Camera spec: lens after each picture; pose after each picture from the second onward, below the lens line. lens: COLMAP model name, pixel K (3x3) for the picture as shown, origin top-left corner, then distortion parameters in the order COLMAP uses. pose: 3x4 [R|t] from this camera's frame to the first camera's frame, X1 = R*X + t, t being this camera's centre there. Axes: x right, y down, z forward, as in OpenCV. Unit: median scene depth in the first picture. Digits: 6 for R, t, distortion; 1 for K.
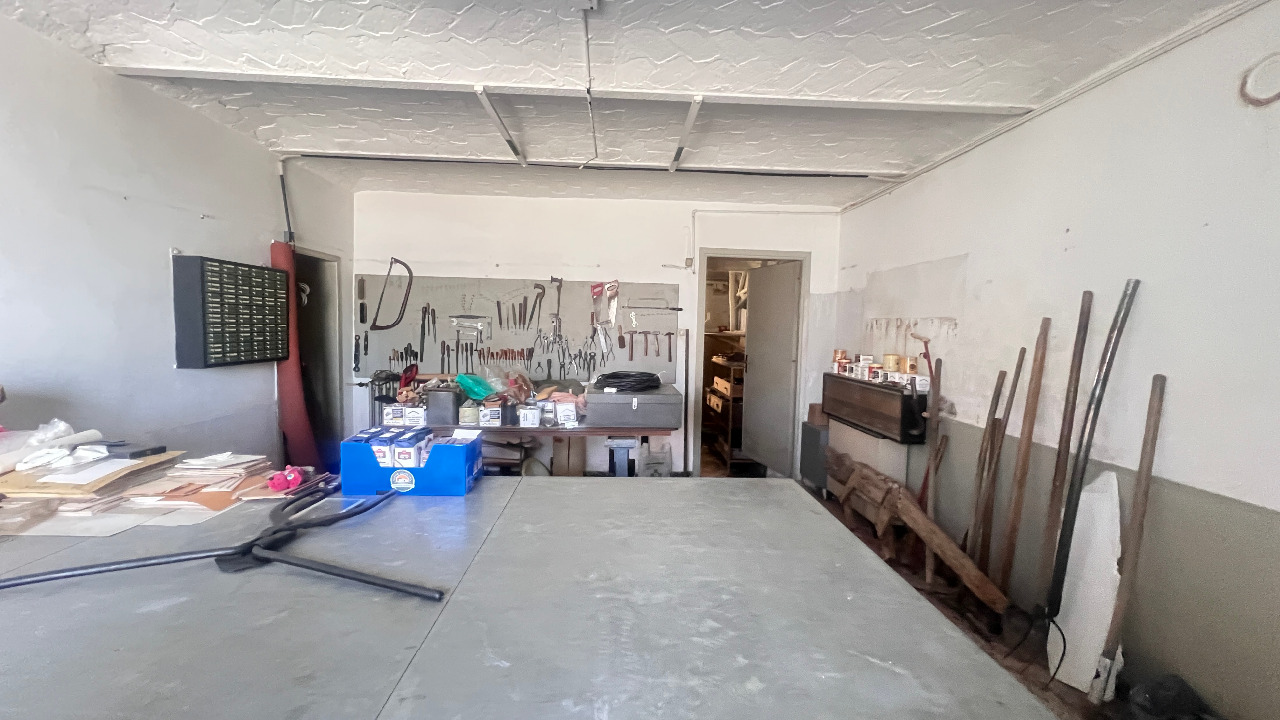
lens RADIAL K [[511.4, 0, 629.8], [0, 511.4, 364.0], [0, 0, 1]] dist [0.004040, -0.000469]
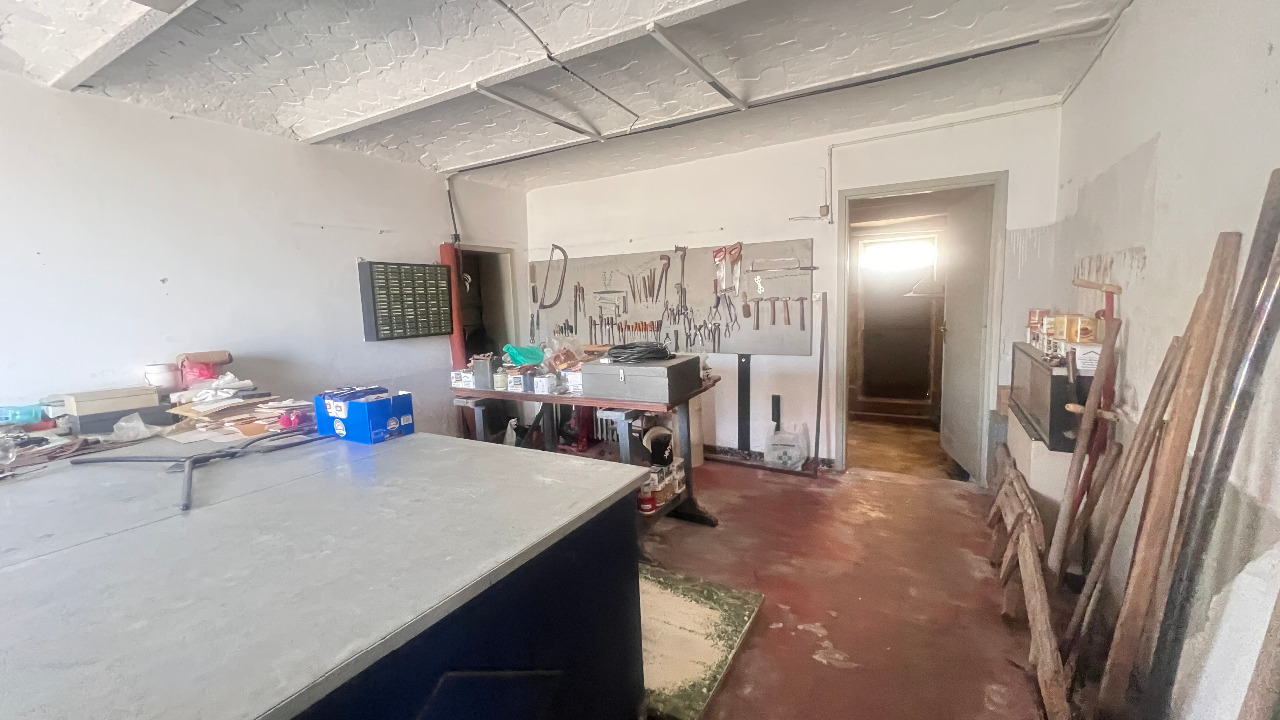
lens RADIAL K [[511.4, 0, 630.0], [0, 511.4, 360.7], [0, 0, 1]] dist [0.004040, -0.000469]
pose [[0.838430, 0.014116, -0.544827, 0.380776], [0.011260, 0.999003, 0.043211, 0.006126], [0.544894, -0.042364, 0.837434, 0.148453]]
